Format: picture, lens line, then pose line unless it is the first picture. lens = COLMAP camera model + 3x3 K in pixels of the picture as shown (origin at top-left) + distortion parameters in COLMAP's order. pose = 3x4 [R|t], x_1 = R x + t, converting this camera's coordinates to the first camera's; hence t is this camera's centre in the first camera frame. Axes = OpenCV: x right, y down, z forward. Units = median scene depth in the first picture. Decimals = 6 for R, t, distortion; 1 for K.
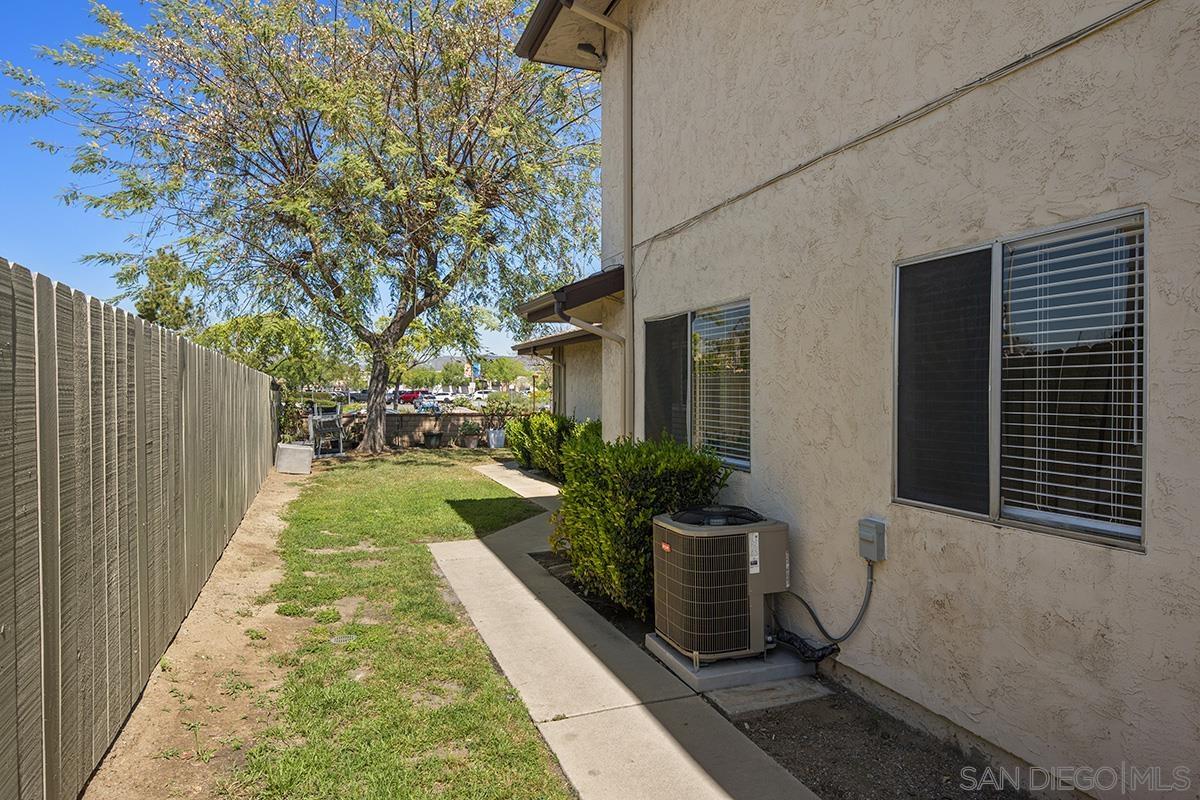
lens RADIAL K [[728.0, 0, 599.7], [0, 728.0, 399.1], [0, 0, 1]] dist [-0.008269, -0.001814]
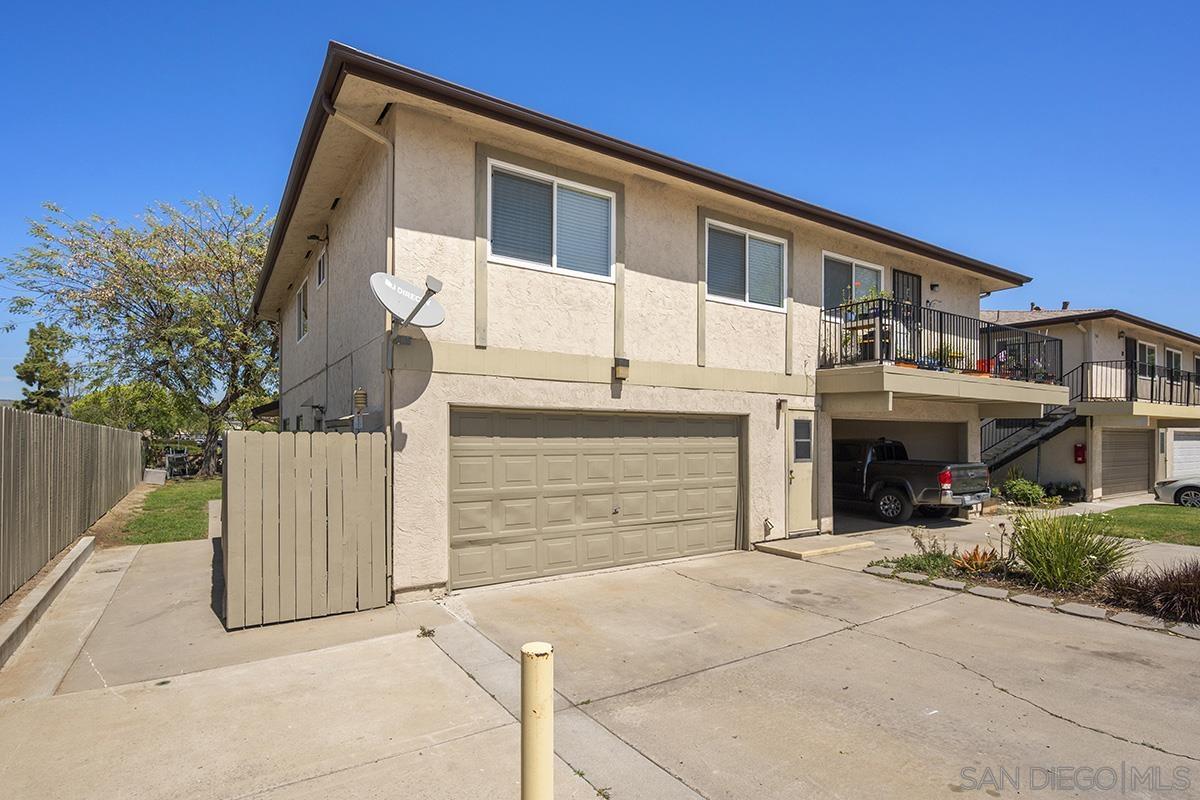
lens RADIAL K [[592.5, 0, 598.8], [0, 592.5, 426.1], [0, 0, 1]] dist [-0.001534, -0.000155]
pose [[0.972470, 0.006592, 0.232936, 0.288436], [0.000374, 0.999554, -0.029849, -0.002572], [-0.233029, 0.029114, 0.972034, -0.647992]]
